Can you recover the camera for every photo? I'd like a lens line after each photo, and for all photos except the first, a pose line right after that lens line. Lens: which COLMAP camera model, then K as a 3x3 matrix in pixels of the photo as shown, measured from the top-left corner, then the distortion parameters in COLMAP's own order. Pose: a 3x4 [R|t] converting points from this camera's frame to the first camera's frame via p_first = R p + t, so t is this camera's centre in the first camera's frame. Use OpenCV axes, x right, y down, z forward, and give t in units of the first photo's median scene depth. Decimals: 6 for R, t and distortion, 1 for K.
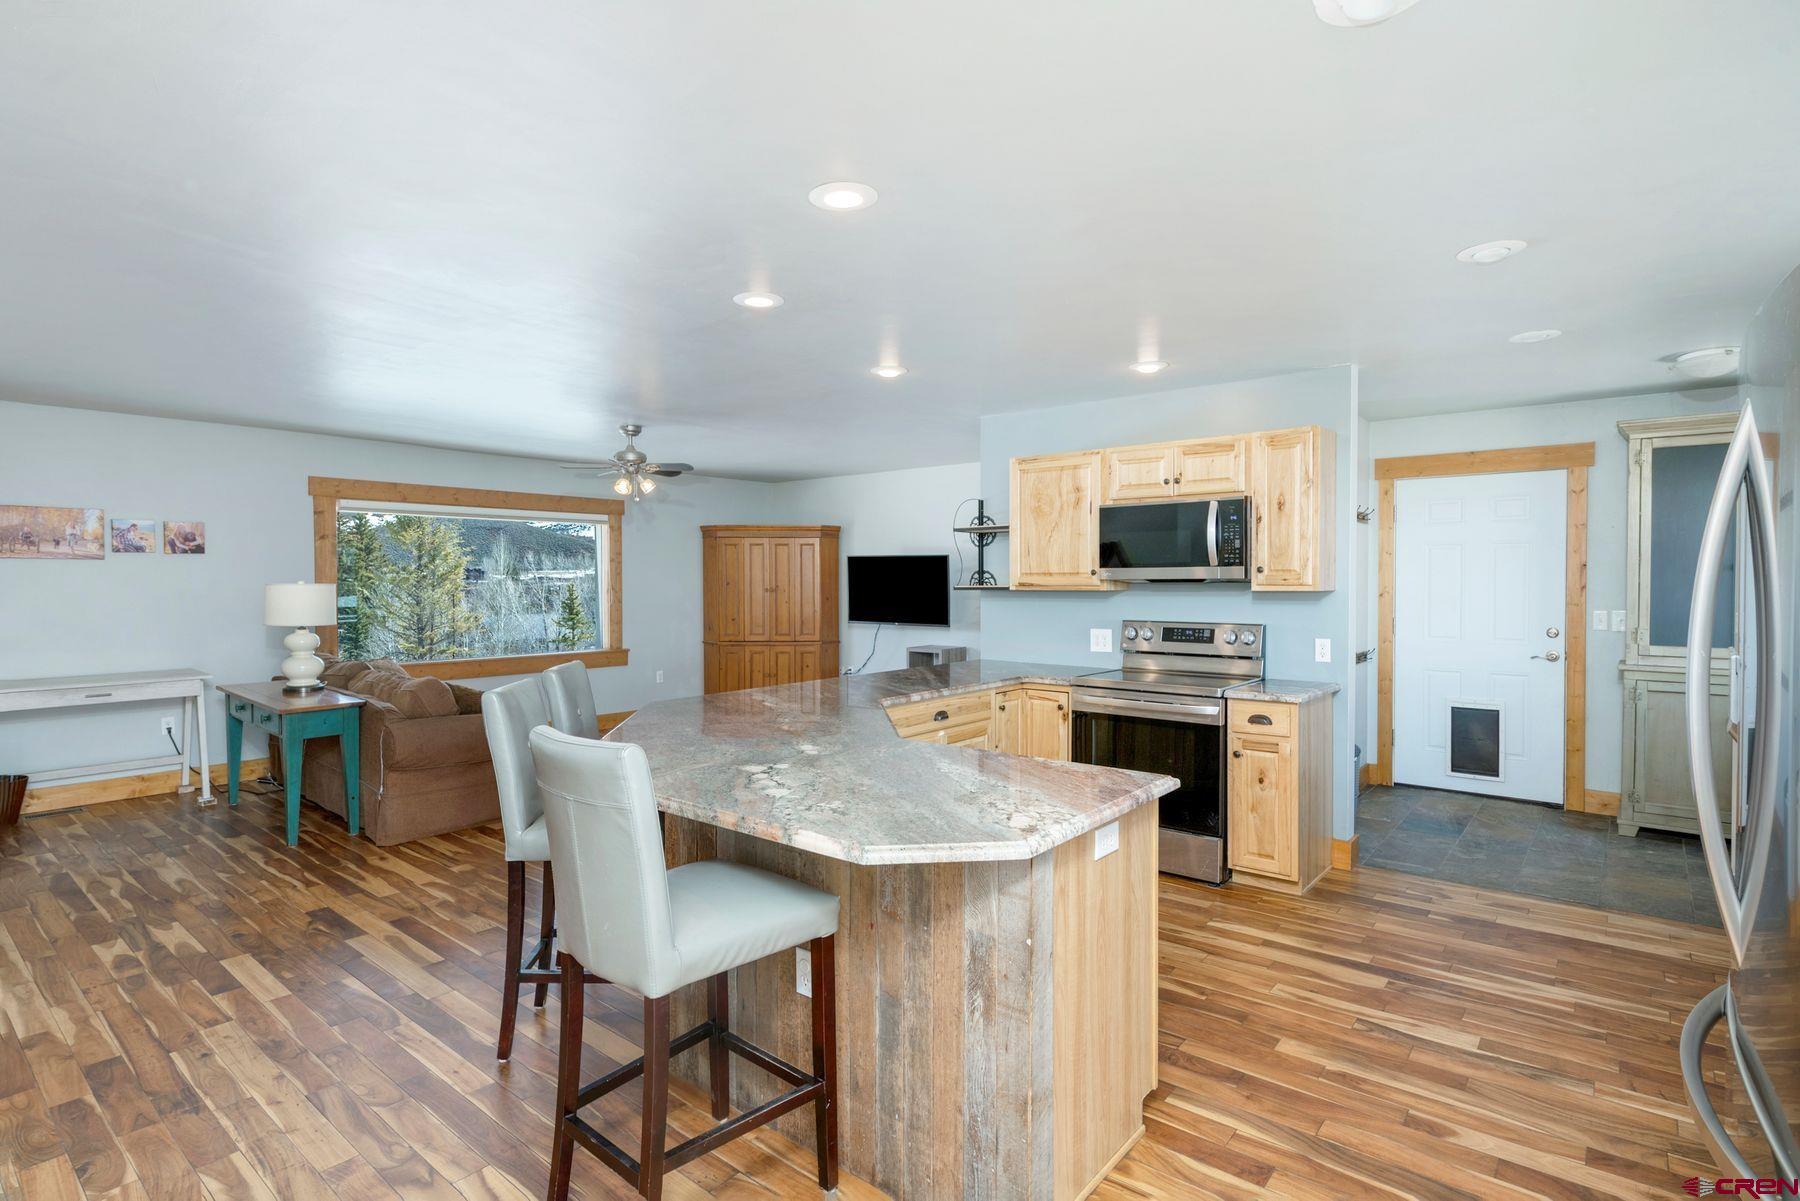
lens RADIAL K [[867.1, 0, 909.2], [0, 867.1, 594.8], [0, 0, 1]] dist [-0.001929, -0.001682]
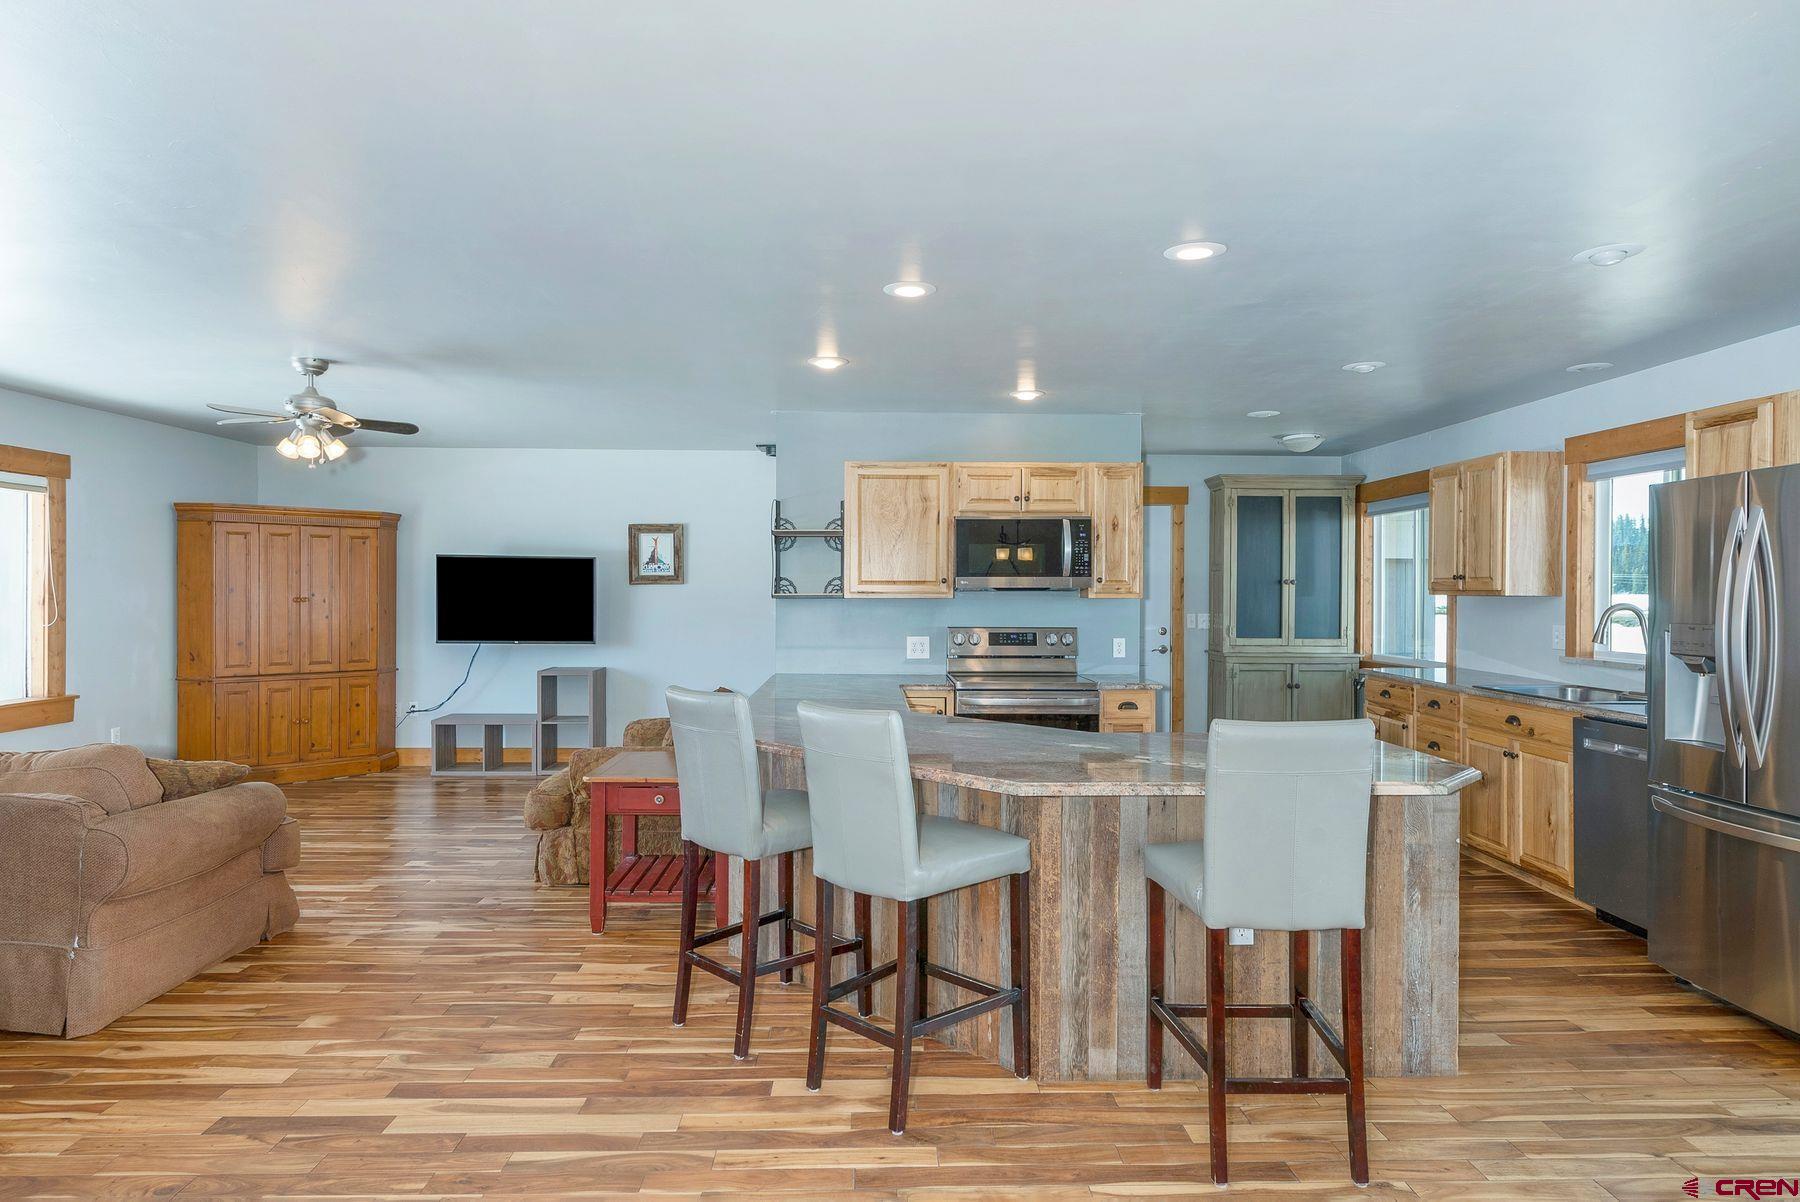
lens RADIAL K [[1022.8, 0, 887.9], [0, 1022.8, 595.9], [0, 0, 1]] dist [0.008793, -0.000106]
pose [[0.766507, 0.001339, 0.642234, -0.564687], [0.005717, 0.999944, -0.008908, 0.002218], [-0.642210, 0.010500, 0.766457, 0.102173]]
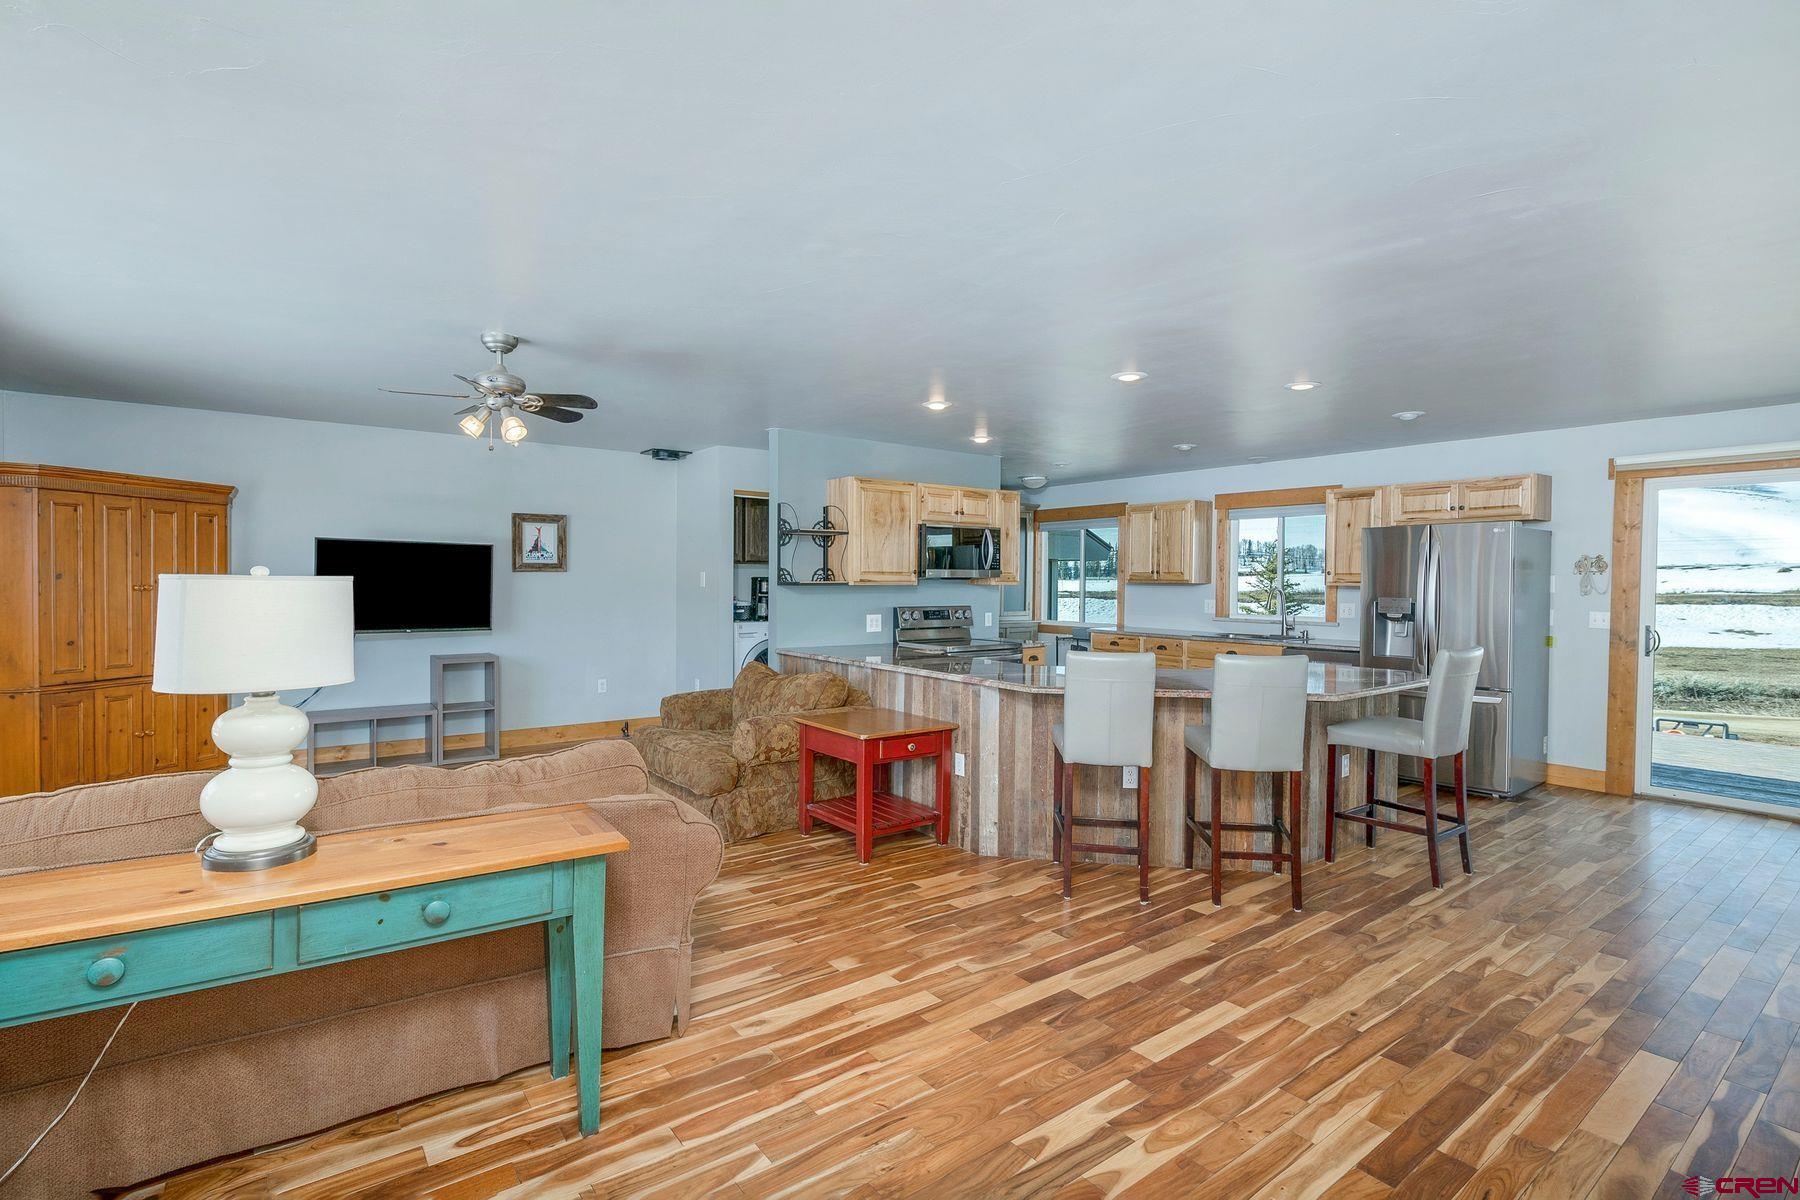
lens RADIAL K [[838.7, 0, 884.7], [0, 838.7, 592.2], [0, 0, 1]] dist [0.000685, -0.000001]
pose [[0.258641, -0.010939, 0.965912, -0.984323], [0.008574, 0.999922, 0.009029, -0.005800], [-0.965936, 0.005947, 0.258714, 0.643089]]
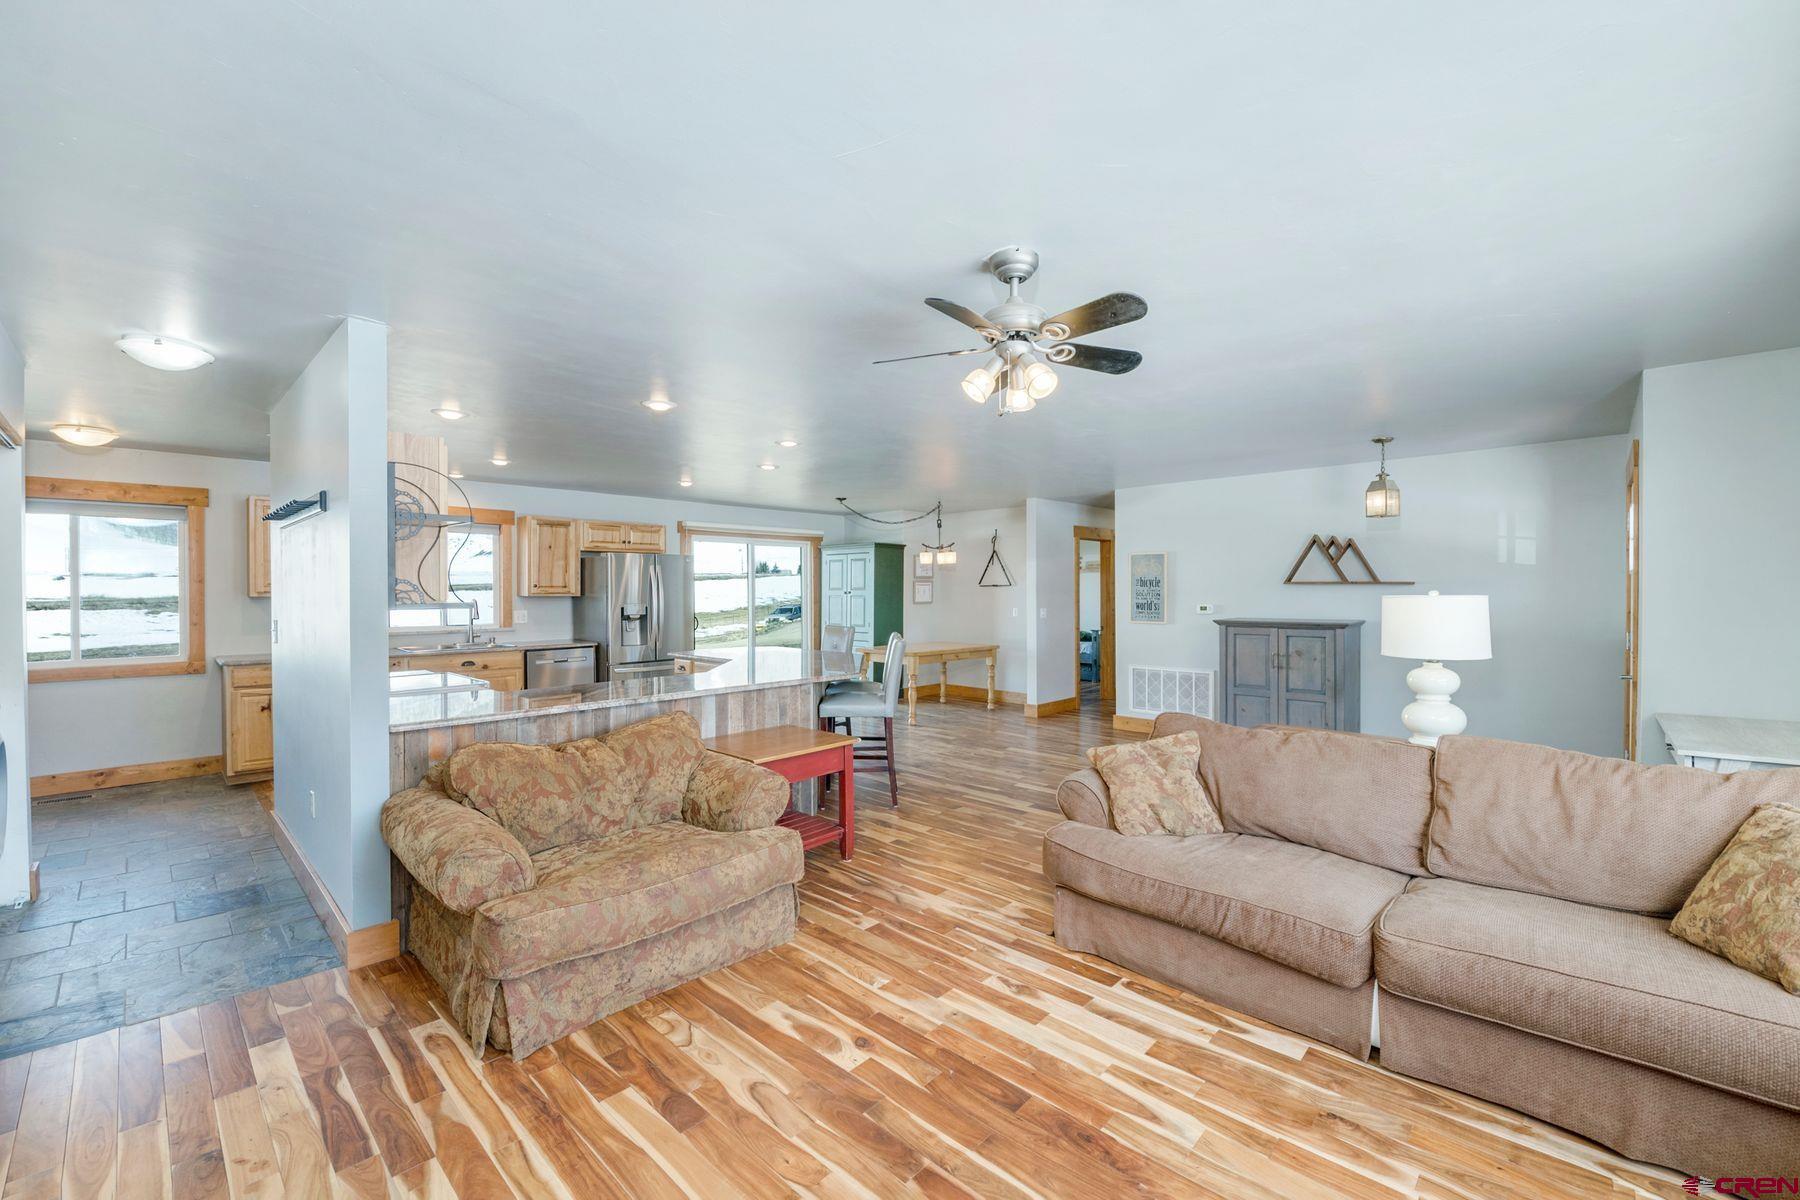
lens RADIAL K [[719.1, 0, 893.6], [0, 719.1, 594.3], [0, 0, 1]] dist [0.000150, -0.006652]
pose [[-0.995518, 0.003038, 0.094518, -0.337974], [0.005257, 0.999716, 0.023232, -0.029124], [-0.094421, 0.023624, -0.995252, 1.592120]]
